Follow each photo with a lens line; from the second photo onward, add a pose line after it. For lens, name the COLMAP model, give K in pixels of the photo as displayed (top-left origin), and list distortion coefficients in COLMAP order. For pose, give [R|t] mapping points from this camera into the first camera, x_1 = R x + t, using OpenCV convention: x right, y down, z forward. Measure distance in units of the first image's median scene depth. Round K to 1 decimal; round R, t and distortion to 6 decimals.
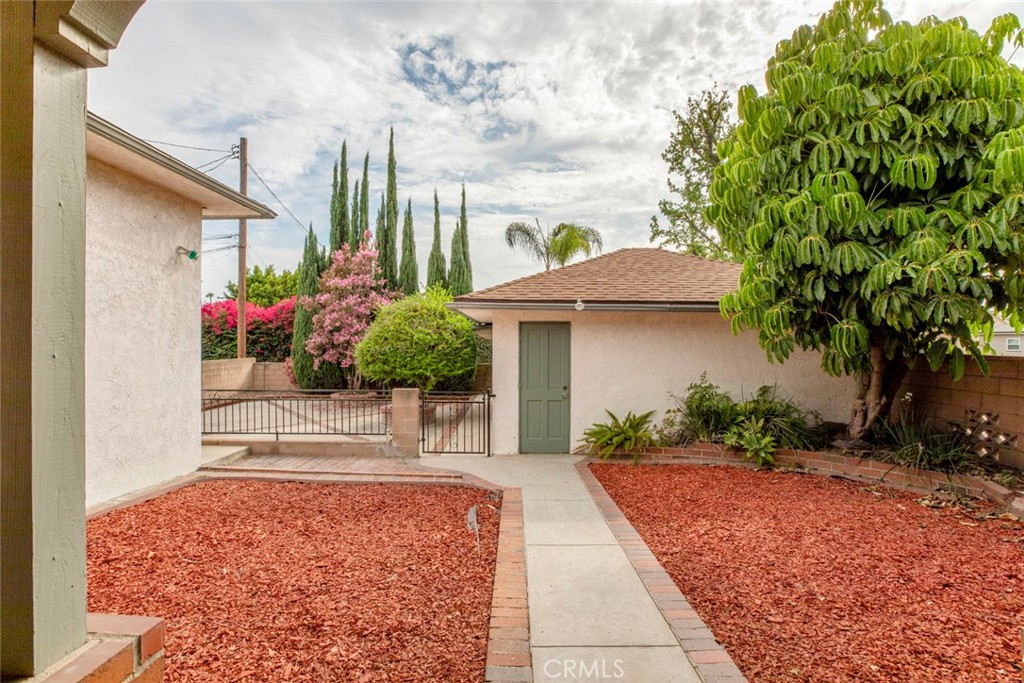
lens RADIAL K [[473.6, 0, 513.8], [0, 473.6, 344.3], [0, 0, 1]] dist [-0.010120, -0.000206]
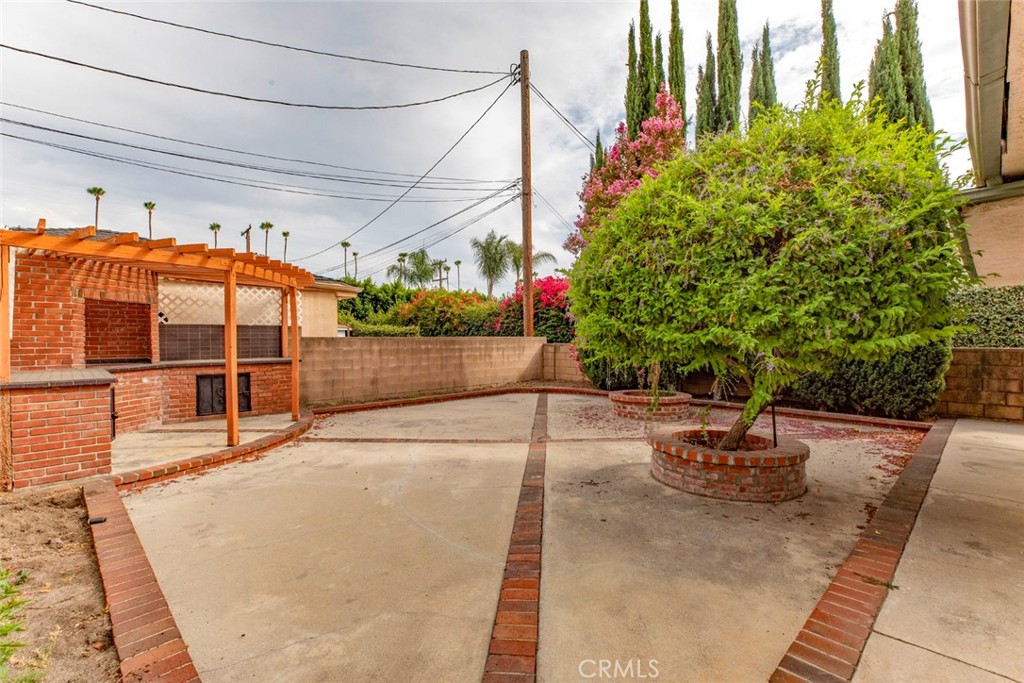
lens RADIAL K [[451.4, 0, 498.8], [0, 451.4, 338.5], [0, 0, 1]] dist [-0.002227, -0.000271]
pose [[0.671613, -0.009948, -0.740835, -0.056327], [0.002904, 0.999938, -0.010794, 0.040745], [0.740897, 0.005099, 0.671600, 0.472889]]
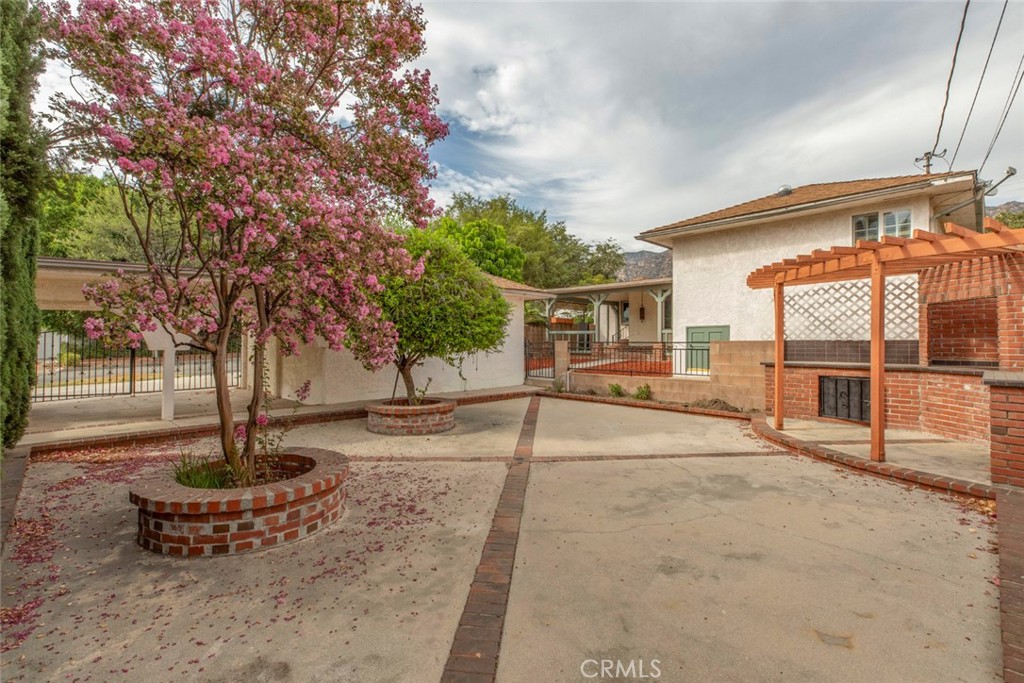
lens RADIAL K [[451.4, 0, 501.6], [0, 451.4, 328.4], [0, 0, 1]] dist [-0.002227, -0.000271]
pose [[-0.679074, 0.013811, 0.733940, -0.525461], [-0.000965, 0.999805, -0.019707, 0.034913], [-0.734069, -0.014090, -0.678929, 0.961678]]
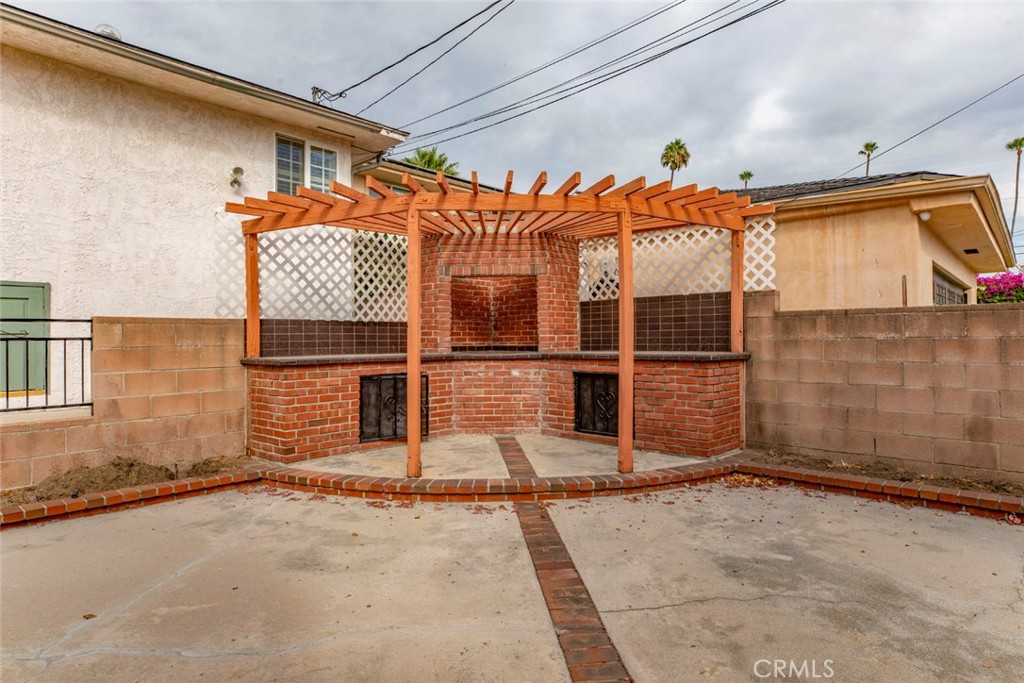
lens RADIAL K [[570.4, 0, 504.8], [0, 570.4, 340.4], [0, 0, 1]] dist [-0.019266, 0.001298]
pose [[-0.686776, -0.001348, -0.726868, -0.248425], [-0.003407, 0.999993, 0.001365, 0.048634], [0.726861, 0.003414, -0.686776, 0.748206]]
